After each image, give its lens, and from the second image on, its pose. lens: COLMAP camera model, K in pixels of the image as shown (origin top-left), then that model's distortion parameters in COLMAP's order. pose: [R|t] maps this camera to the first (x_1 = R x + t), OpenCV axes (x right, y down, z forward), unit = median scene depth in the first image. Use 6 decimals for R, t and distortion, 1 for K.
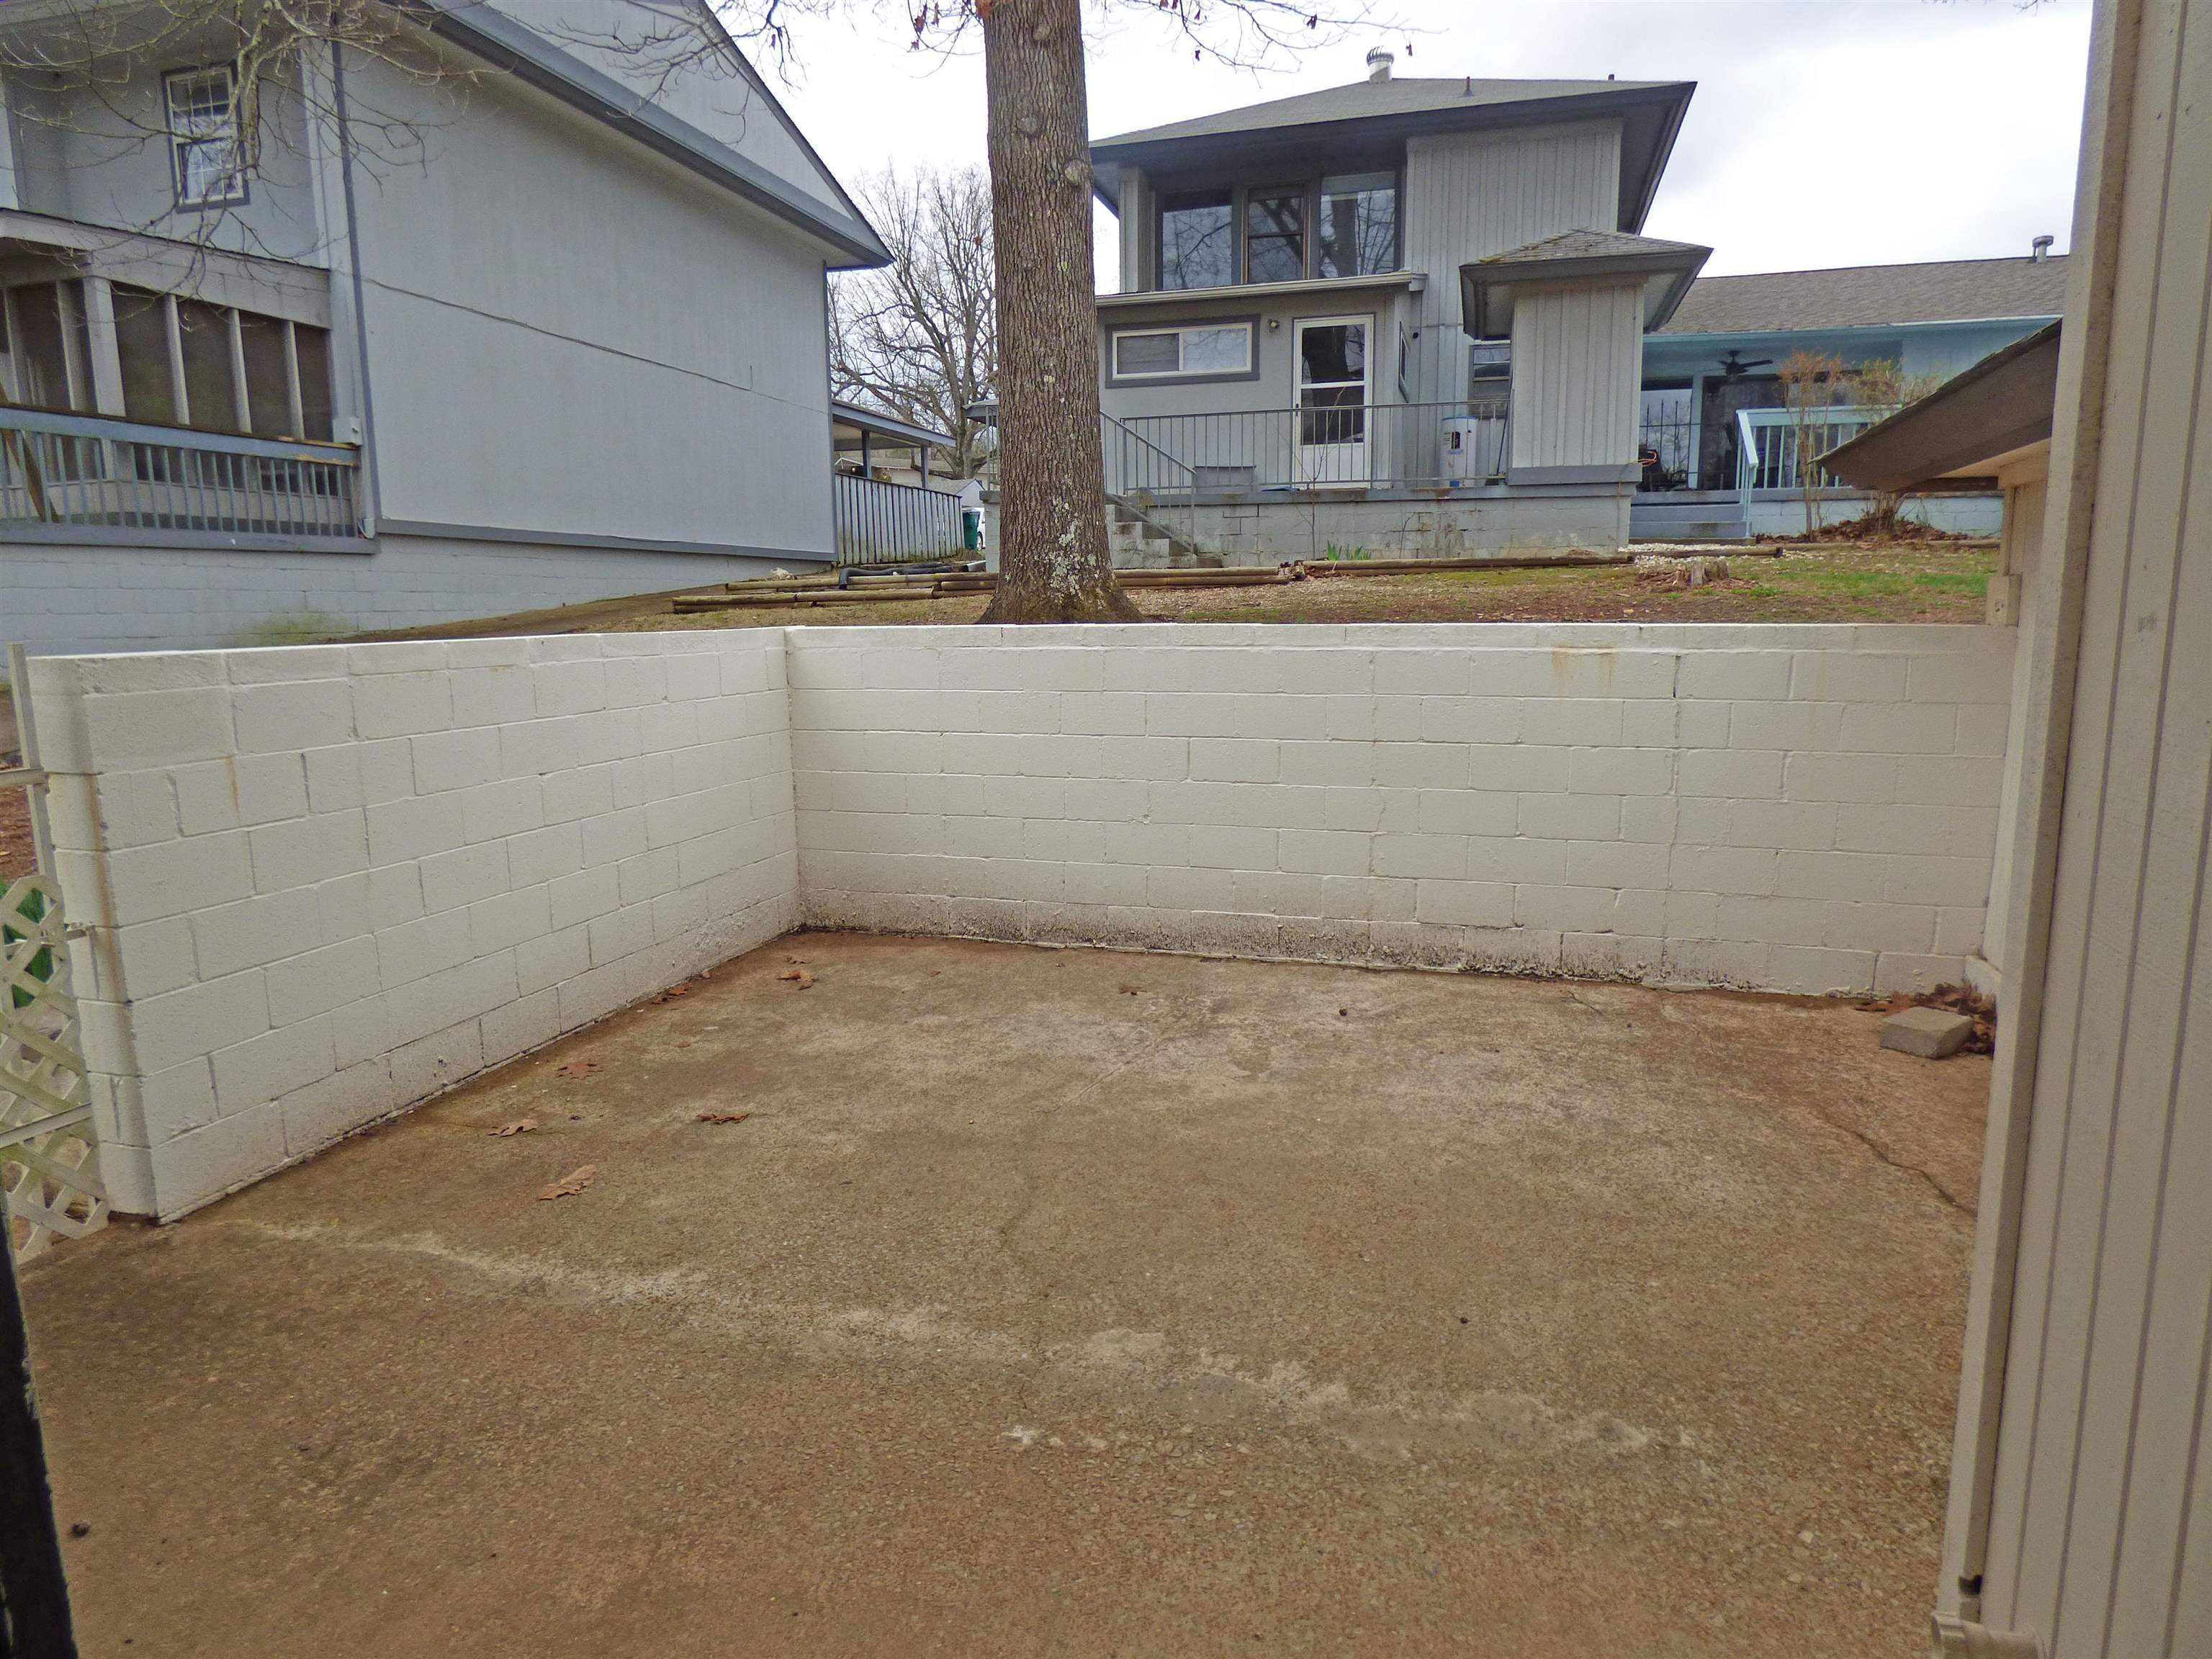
lens RADIAL K [[1353.7, 0, 1106.0], [0, 1353.7, 829.5], [0, 0, 1]] dist [-0.014856, 0.008331]
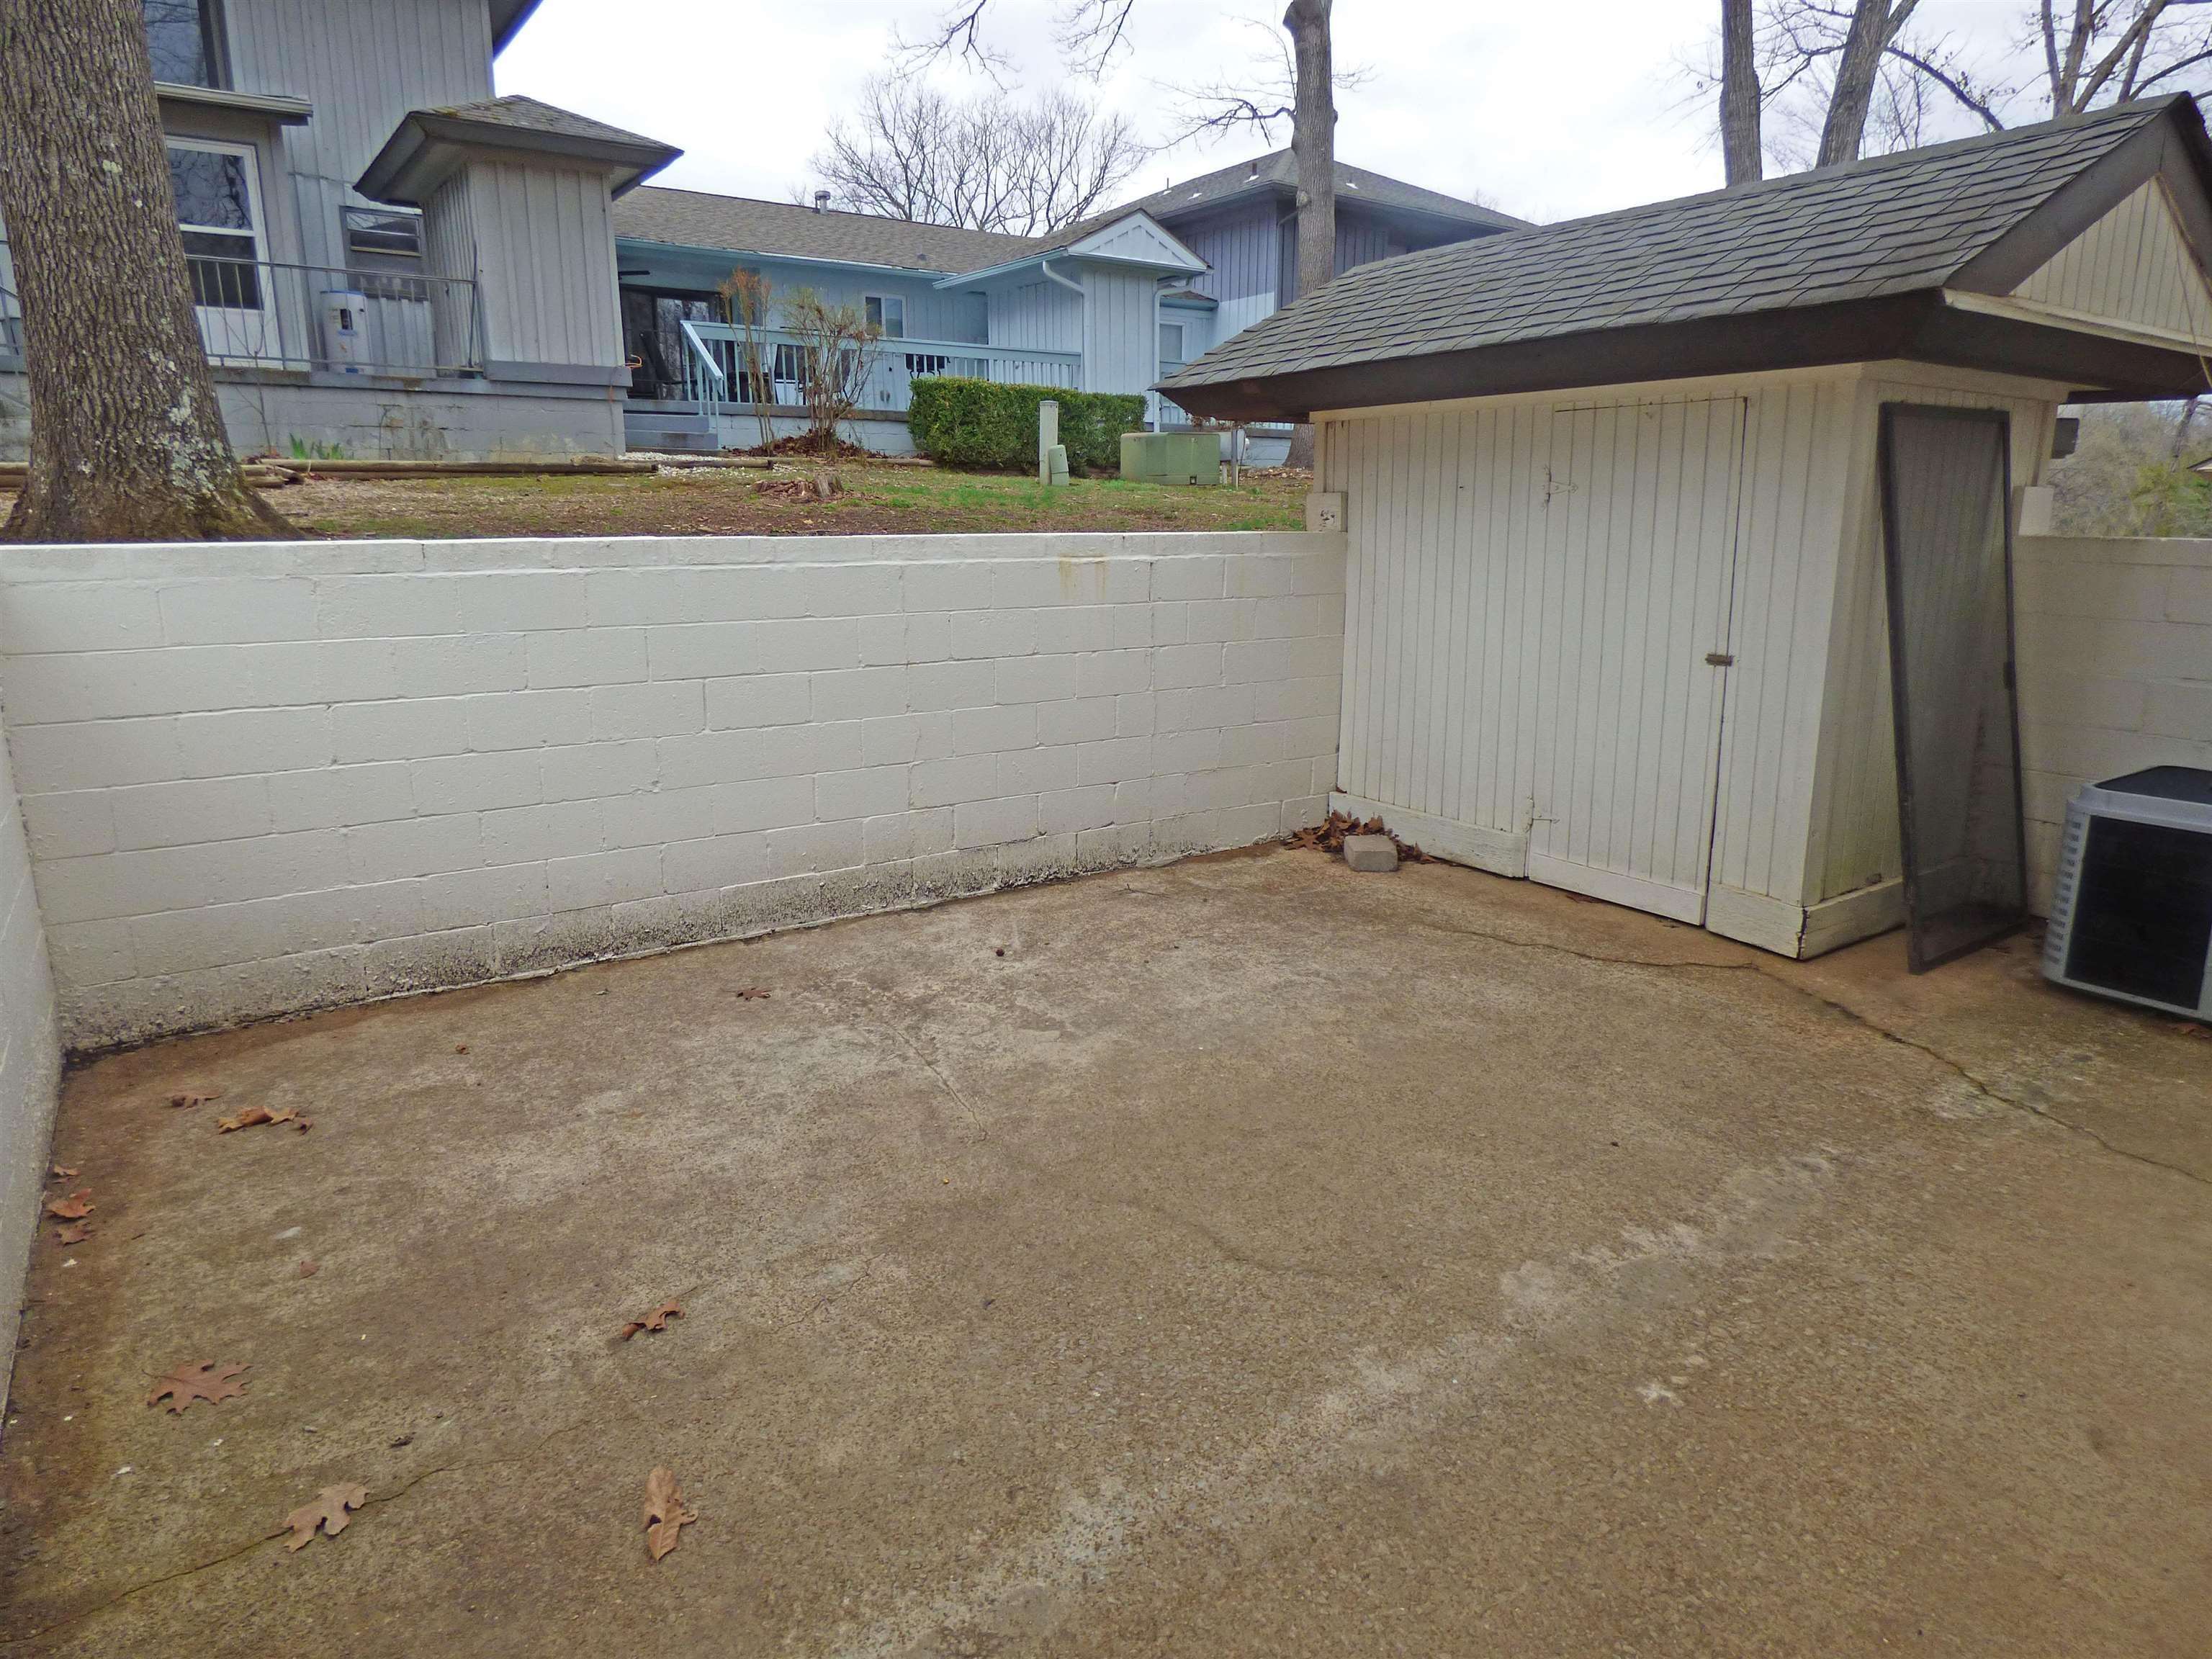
lens RADIAL K [[1353.7, 0, 1106.0], [0, 1353.7, 829.5], [0, 0, 1]] dist [-0.014856, 0.008331]
pose [[0.624526, -0.170588, 0.762146, -0.472827], [0.122627, 0.985169, 0.120022, -0.052058], [-0.771317, 0.018503, 0.636182, 0.336798]]
